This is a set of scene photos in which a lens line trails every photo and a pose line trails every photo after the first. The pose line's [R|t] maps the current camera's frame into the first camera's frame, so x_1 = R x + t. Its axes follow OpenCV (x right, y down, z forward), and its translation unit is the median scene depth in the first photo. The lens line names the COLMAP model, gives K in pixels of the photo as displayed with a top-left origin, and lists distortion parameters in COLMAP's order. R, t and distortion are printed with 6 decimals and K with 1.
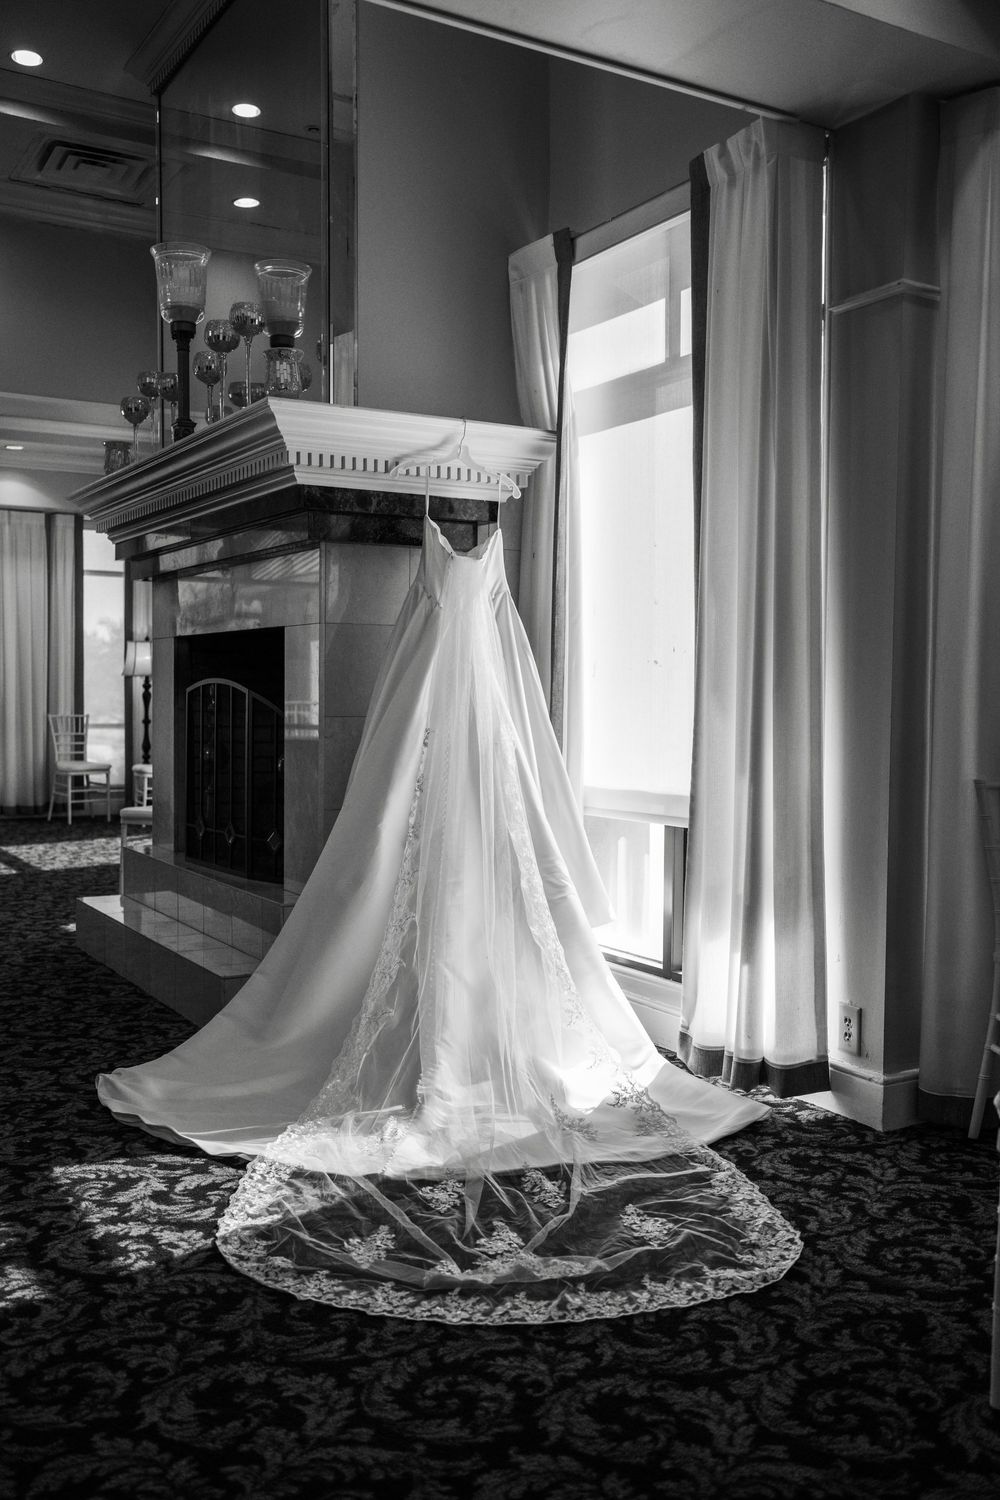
lens RADIAL K [[1368.0, 0, 500.0], [0, 1368.0, 750.0], [0, 0, 1]] dist [0.004788, 0.021884]
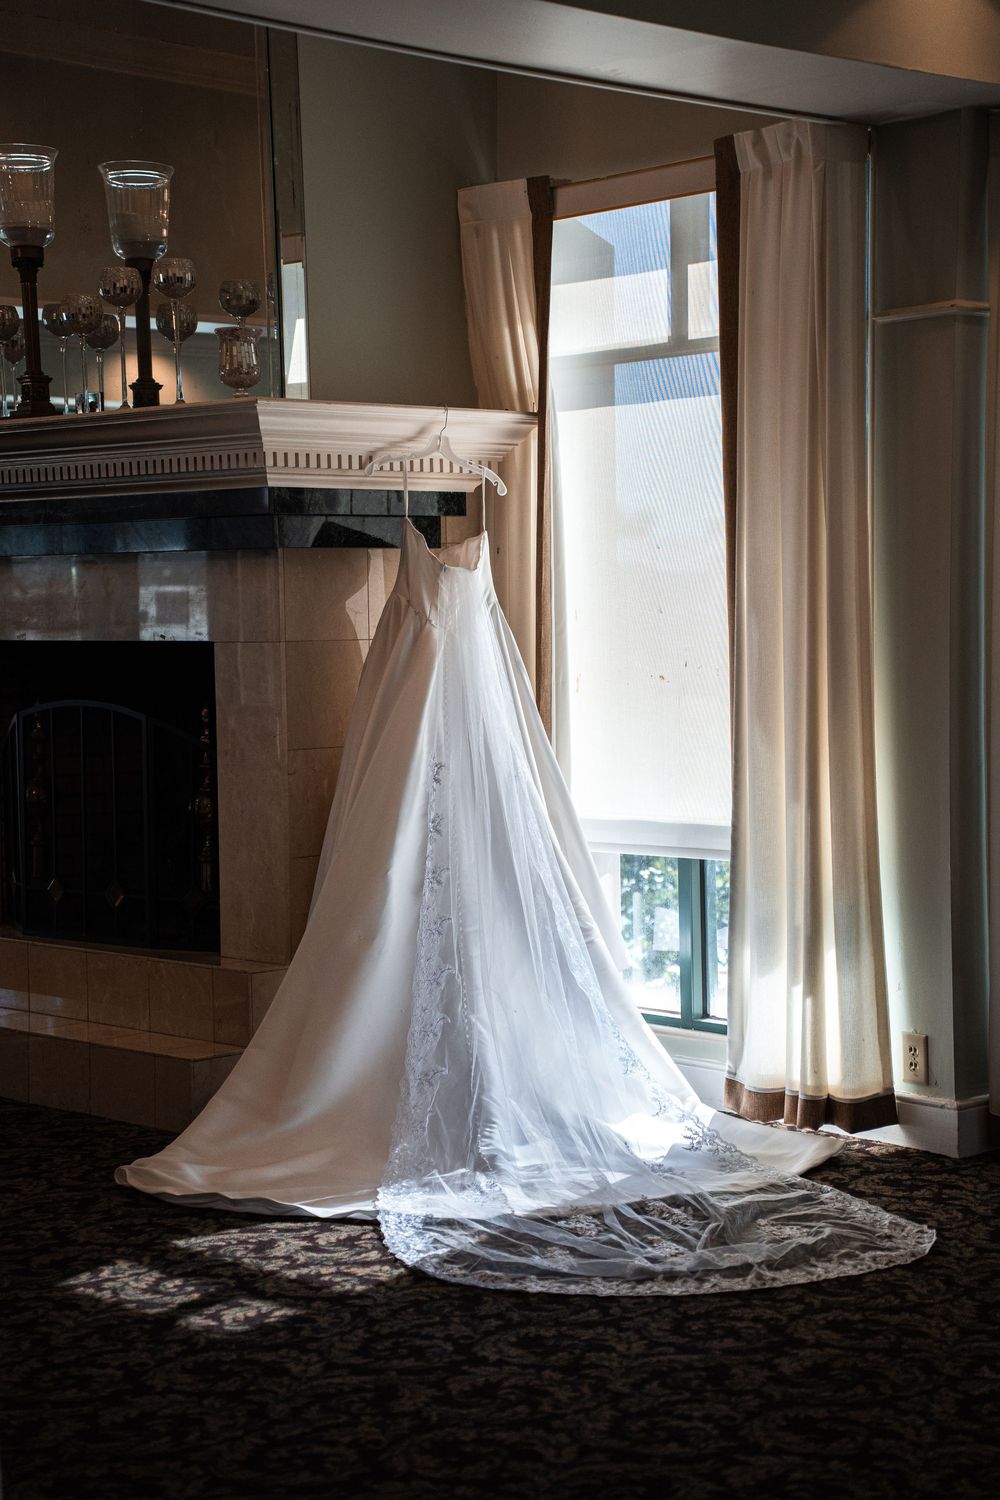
lens RADIAL K [[2639.2, 0, 501.3], [0, 2639.2, 758.3], [0, 0, 1]] dist [0.523707, -0.032004]
pose [[0.975033, -0.038993, 0.218611, -0.447436], [0.035125, 0.999150, 0.021553, -0.062397], [-0.219266, -0.013336, 0.975574, -0.811529]]
